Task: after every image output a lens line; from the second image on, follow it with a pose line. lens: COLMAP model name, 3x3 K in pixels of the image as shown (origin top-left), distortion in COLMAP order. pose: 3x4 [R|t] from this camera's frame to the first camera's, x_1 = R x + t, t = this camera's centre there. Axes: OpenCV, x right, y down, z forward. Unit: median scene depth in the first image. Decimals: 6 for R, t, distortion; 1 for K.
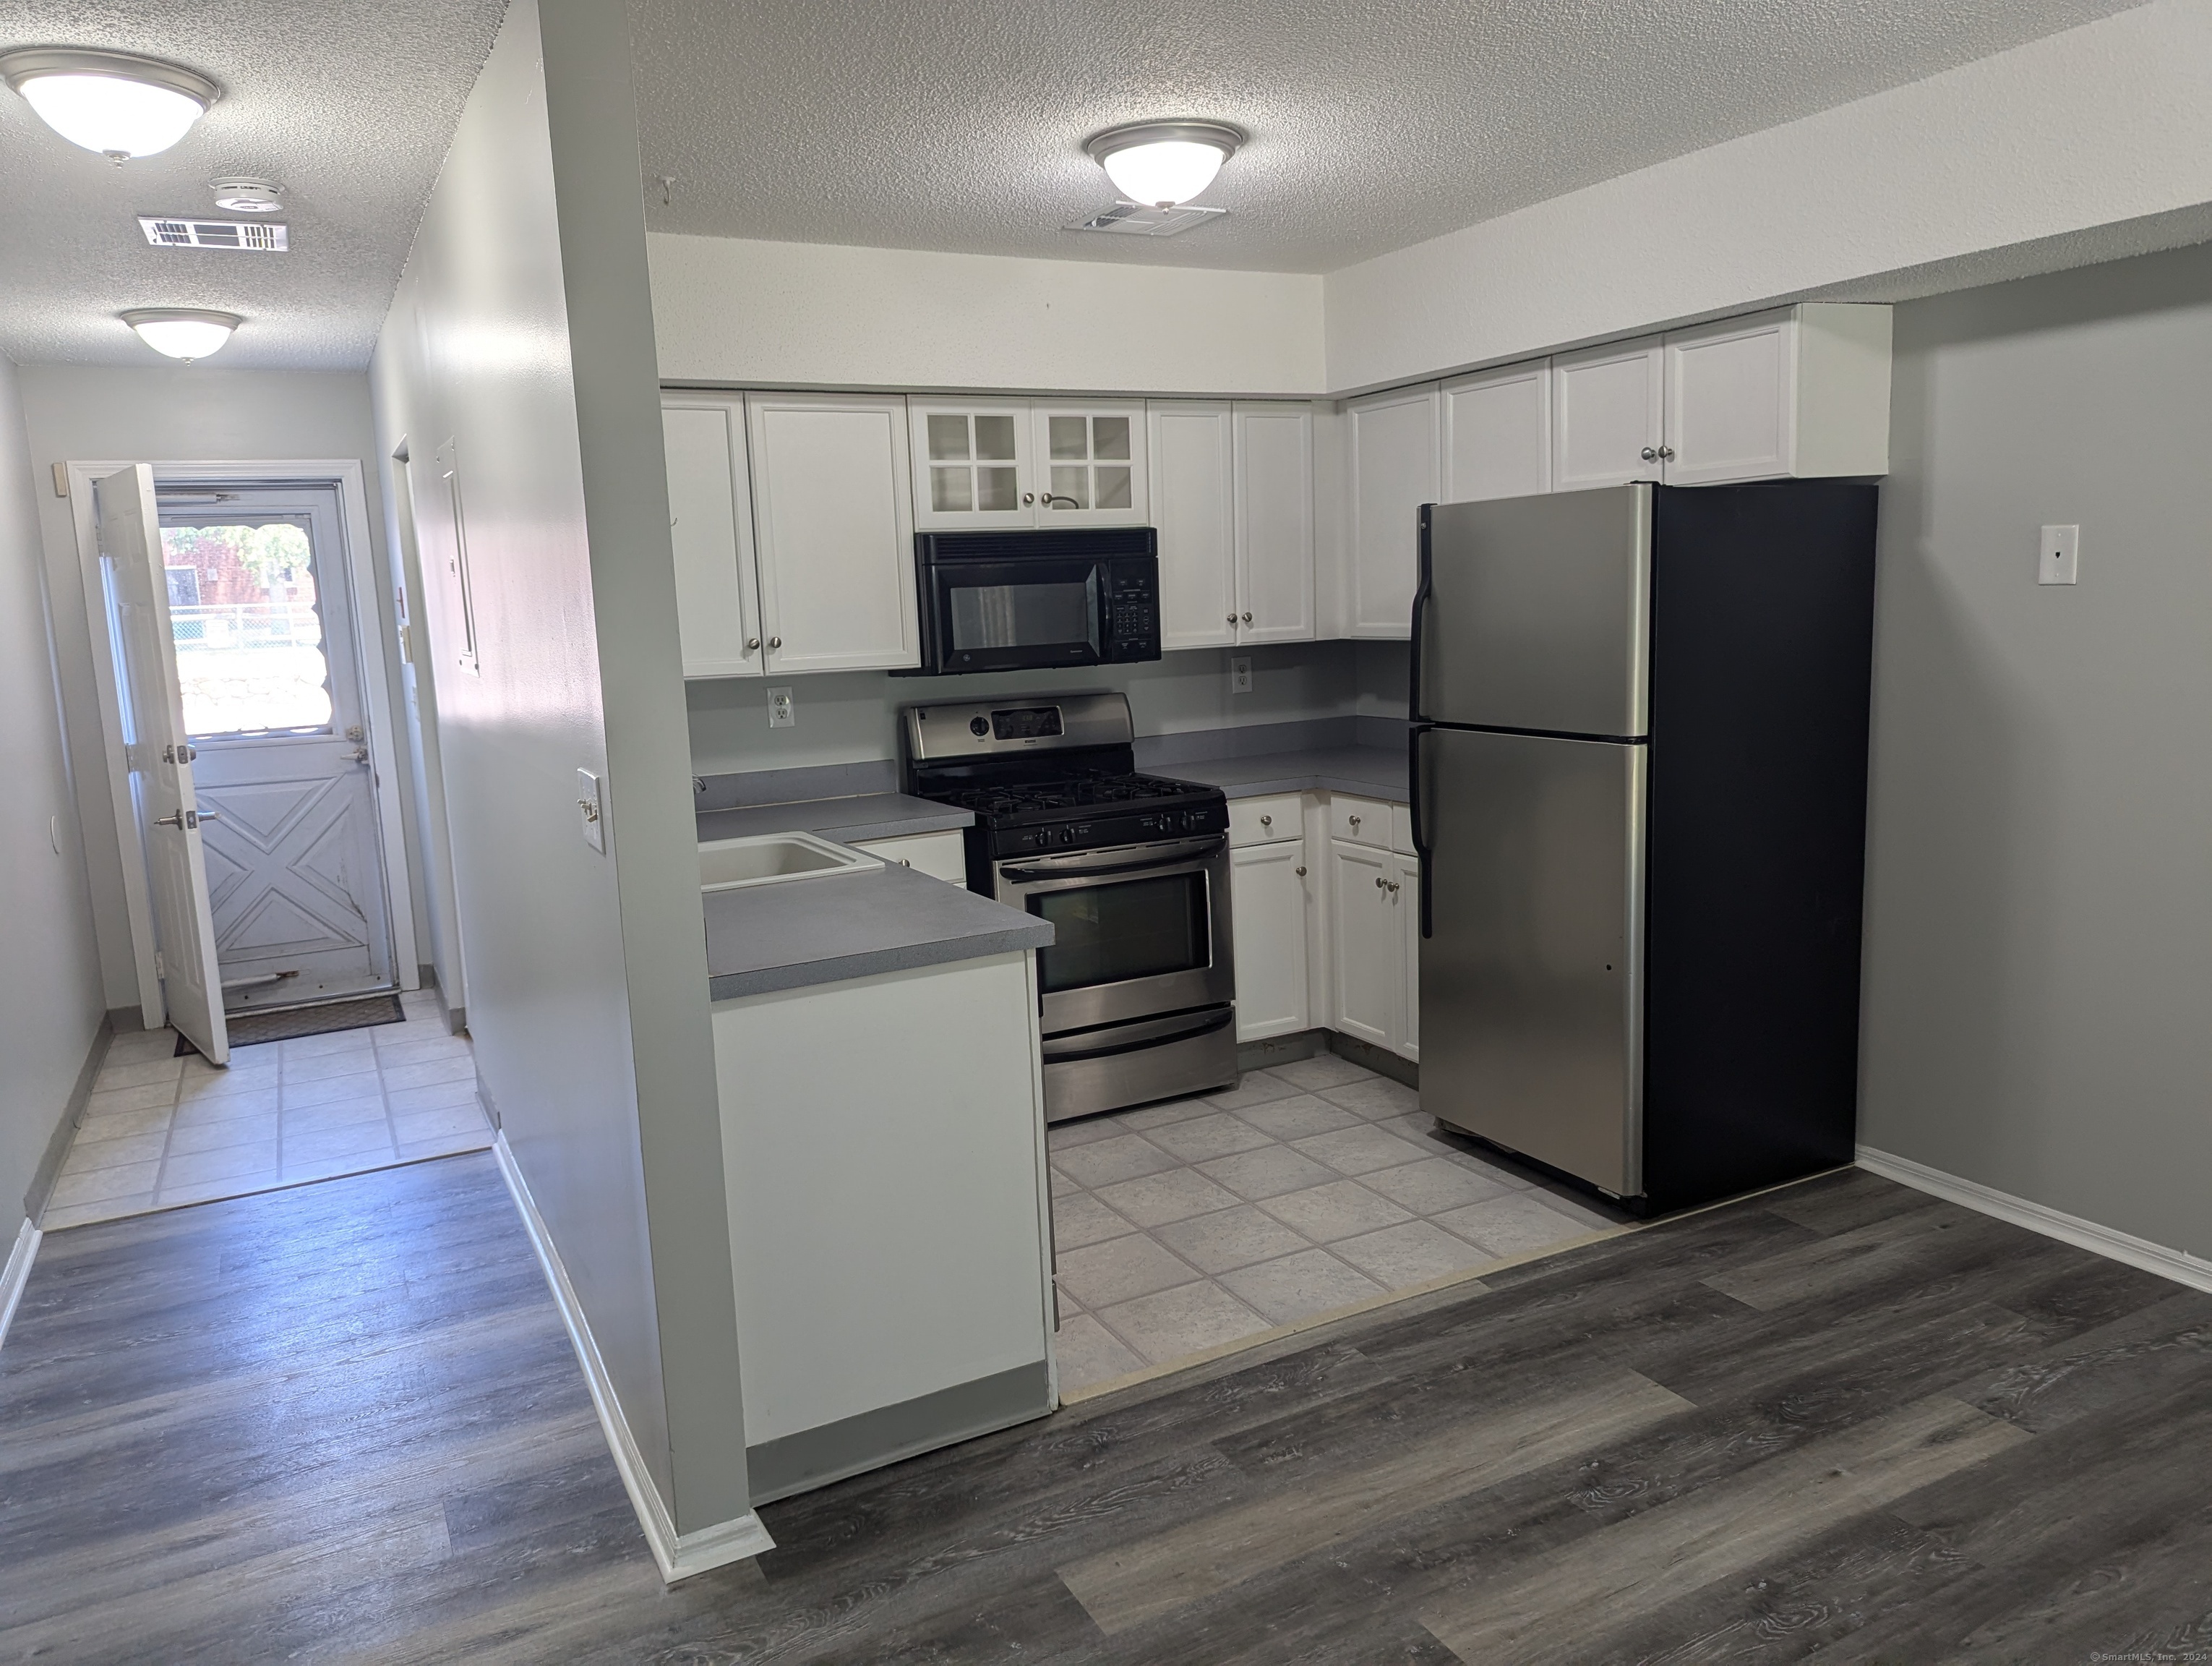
lens RADIAL K [[1553.1, 0, 1106.0], [0, 1553.1, 833.0], [0, 0, 1]] dist [0.069069, -0.068066]
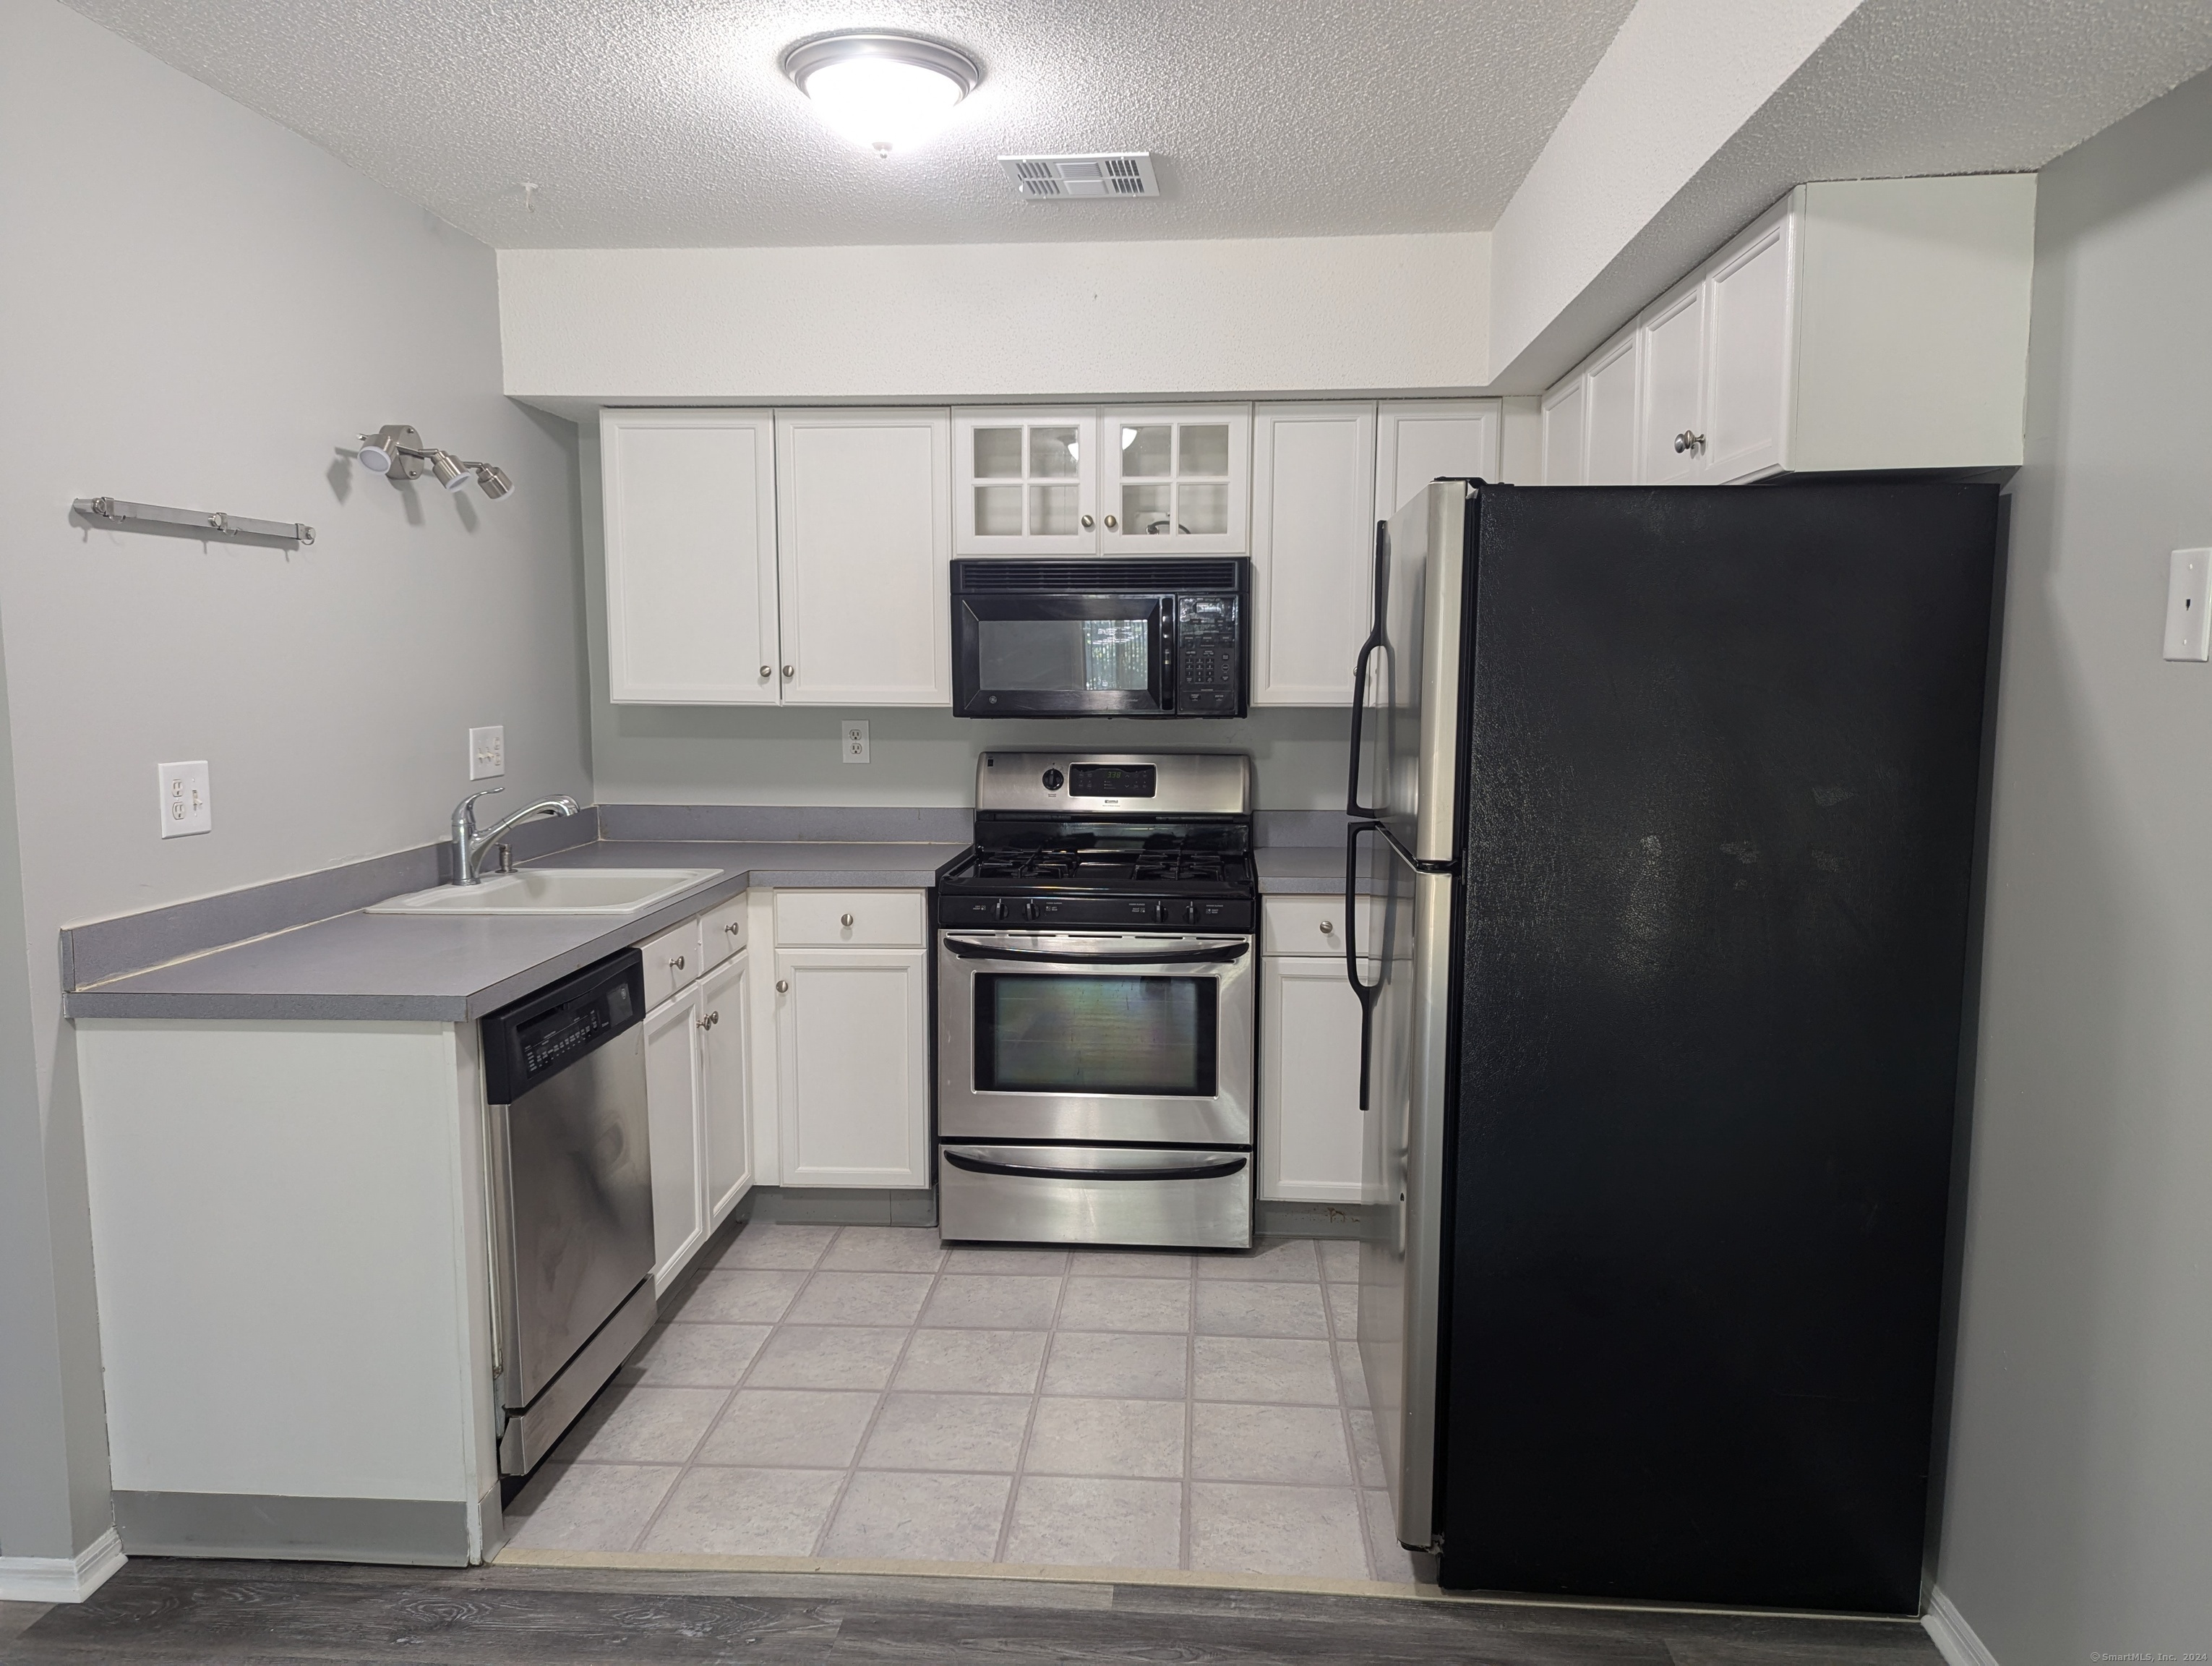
lens RADIAL K [[1562.5, 0, 1101.4], [0, 1562.5, 852.7], [0, 0, 1]] dist [0.067918, -0.060892]
pose [[0.849211, 0.106061, -0.517292, 0.485552], [-0.117776, 0.992987, 0.010246, -0.047427], [0.514751, 0.052224, 0.855747, 0.304905]]
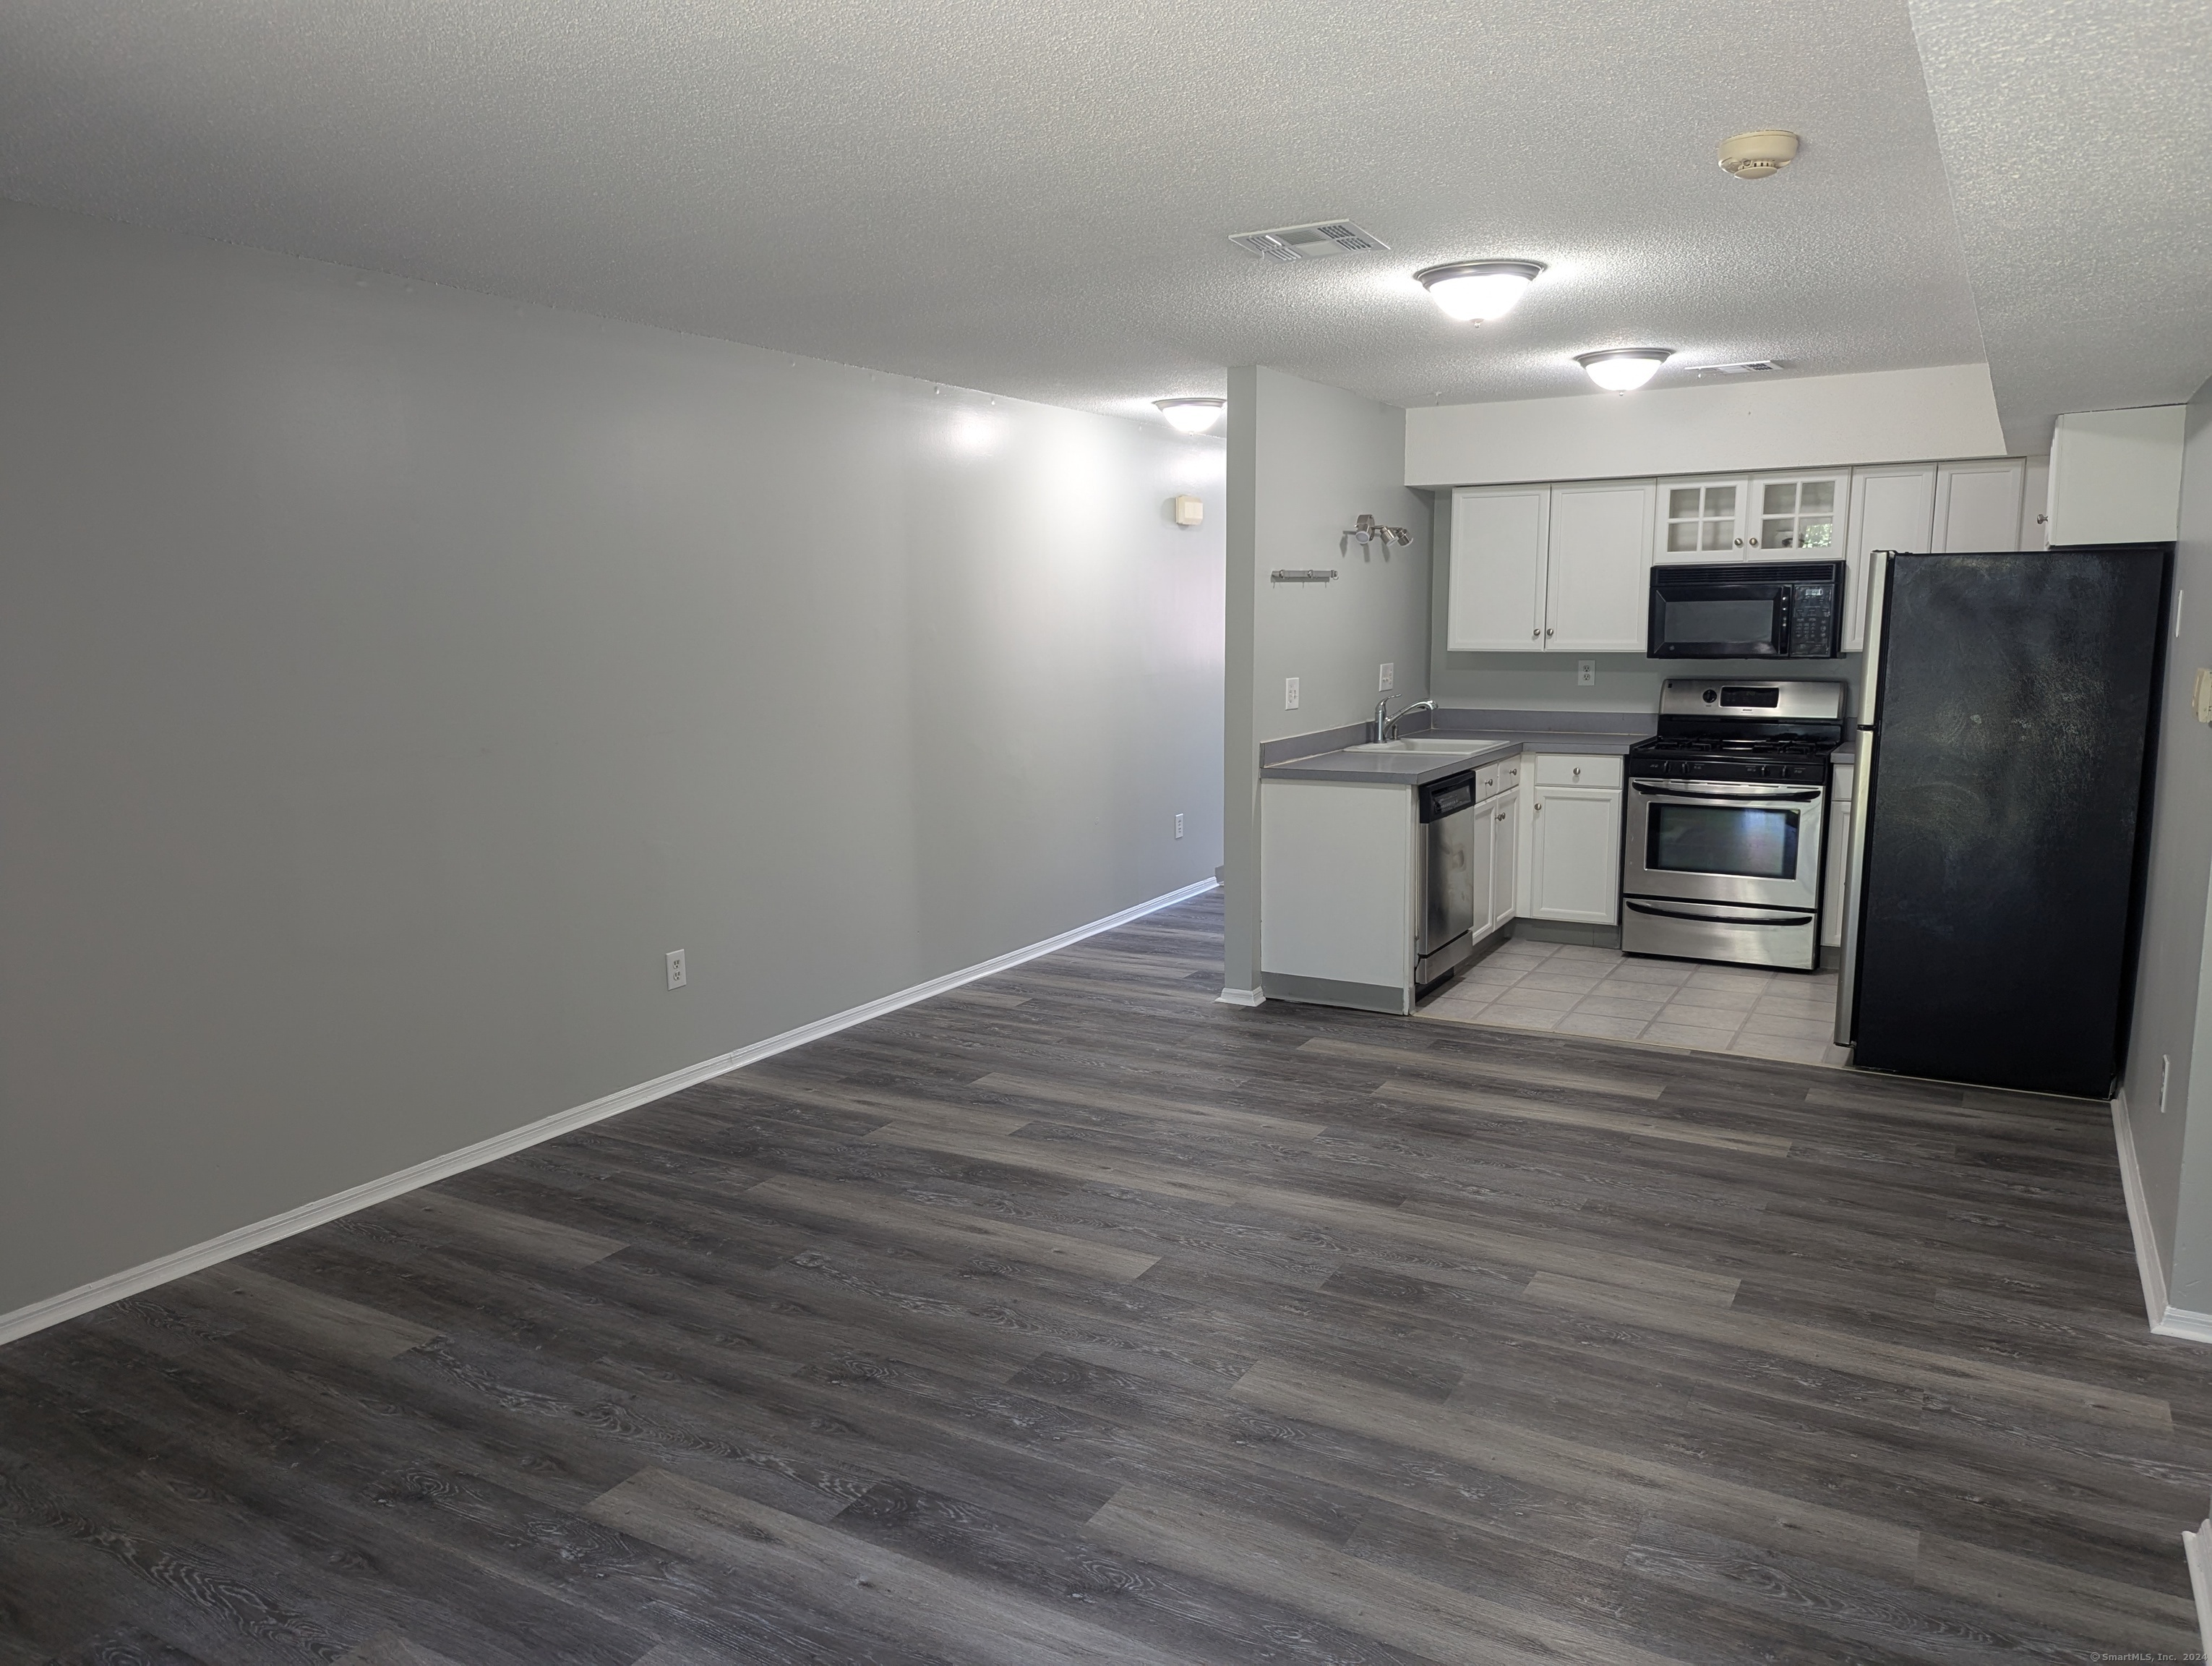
lens RADIAL K [[1562.5, 0, 1101.4], [0, 1562.5, 852.7], [0, 0, 1]] dist [0.067918, -0.060892]
pose [[0.539387, 0.167424, -0.825246, 1.025947], [-0.143296, 0.983990, 0.105971, 0.001357], [0.829776, 0.061095, 0.554743, -0.345698]]
